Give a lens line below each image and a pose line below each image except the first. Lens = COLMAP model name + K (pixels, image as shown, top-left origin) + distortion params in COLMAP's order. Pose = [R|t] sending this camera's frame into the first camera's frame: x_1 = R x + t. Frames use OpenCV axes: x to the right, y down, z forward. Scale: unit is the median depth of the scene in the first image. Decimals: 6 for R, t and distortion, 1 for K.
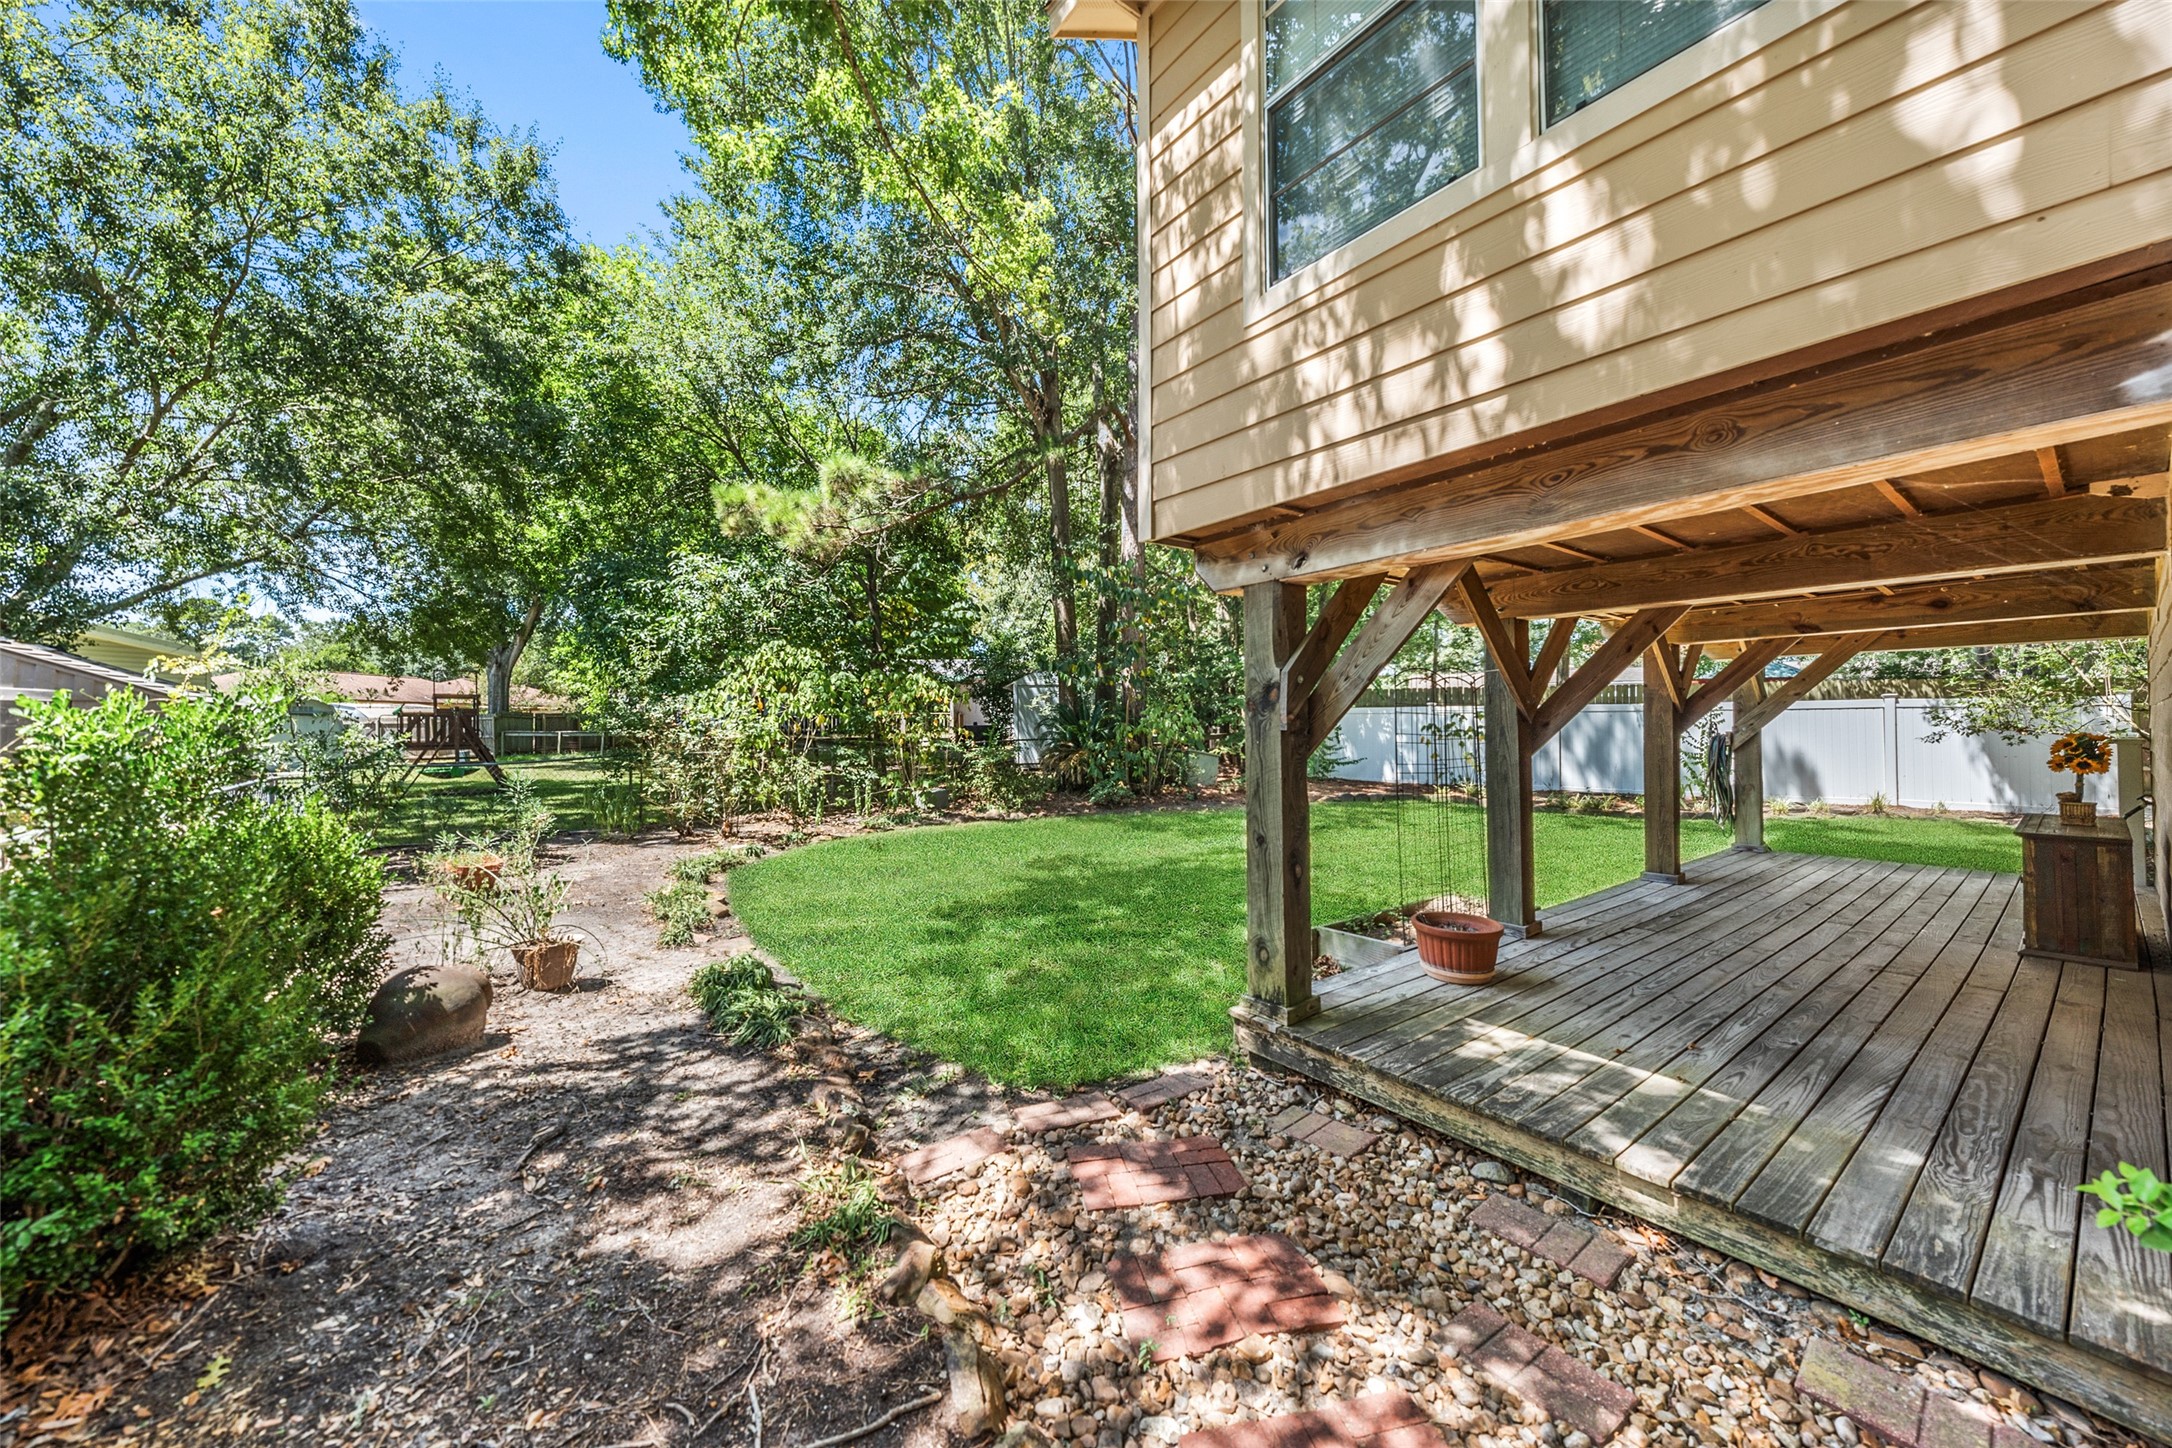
lens RADIAL K [[776.1, 0, 1086.2], [0, 776.1, 715.0], [0, 0, 1]] dist [-0.001828, 0.000112]
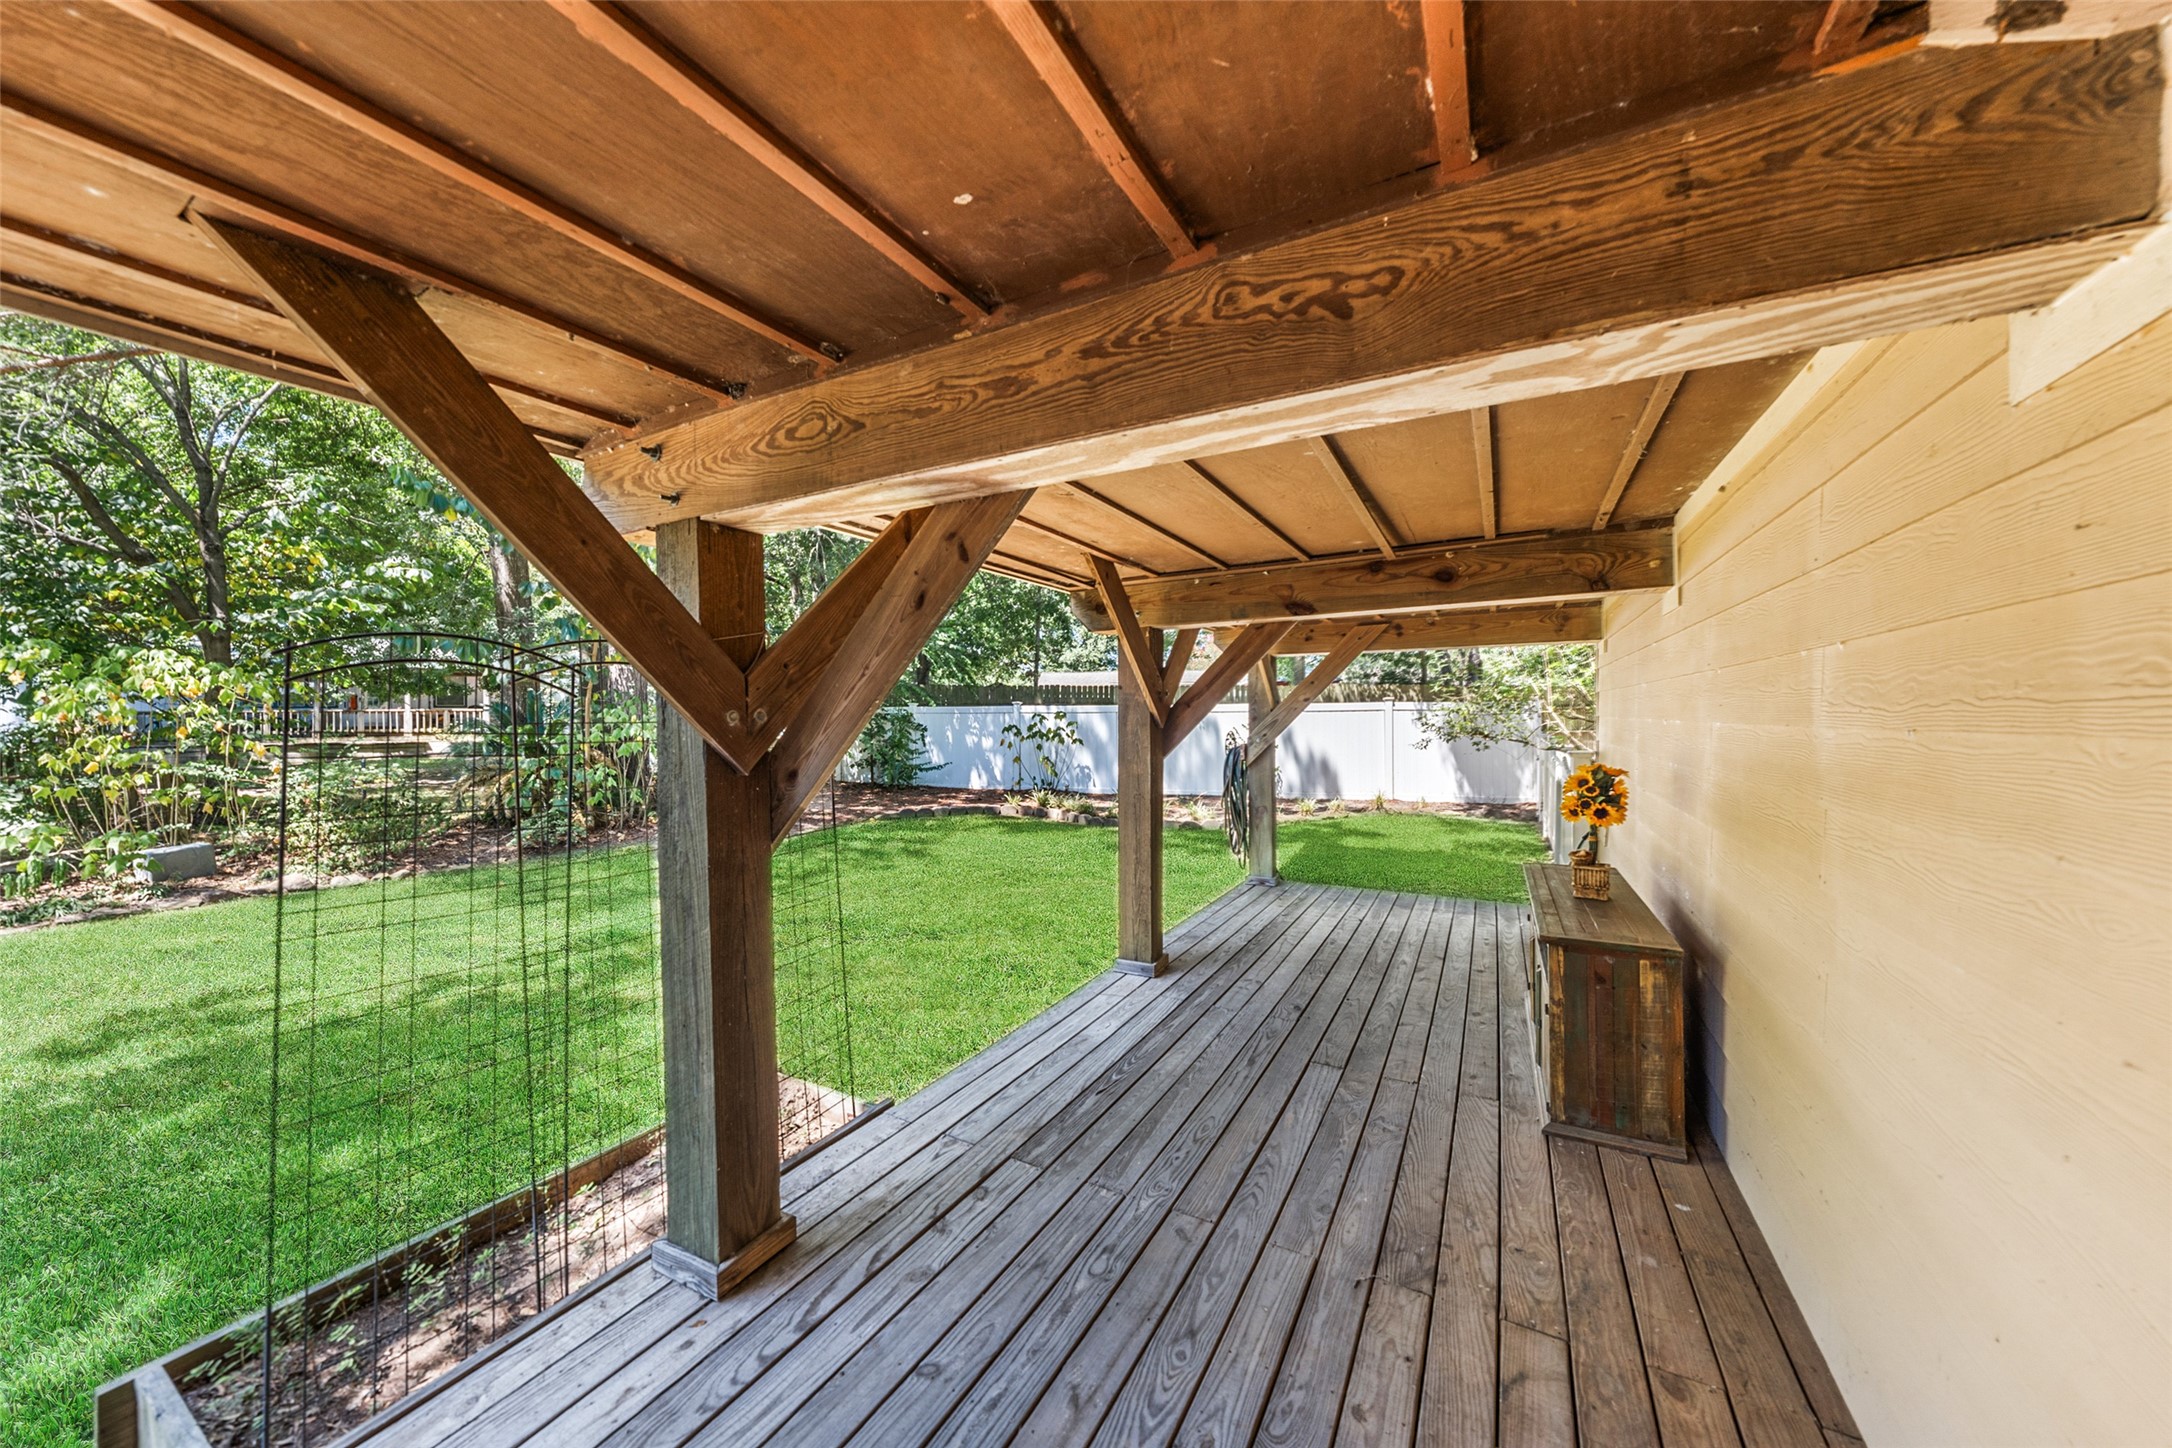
lens RADIAL K [[742.5, 0, 1084.9], [0, 742.5, 723.3], [0, 0, 1]] dist [-0.007119, 0.000724]
pose [[0.914833, -0.005710, 0.403792, 0.218047], [-0.001977, 0.999825, 0.018619, -0.009322], [-0.403828, -0.017831, 0.914661, 0.211015]]
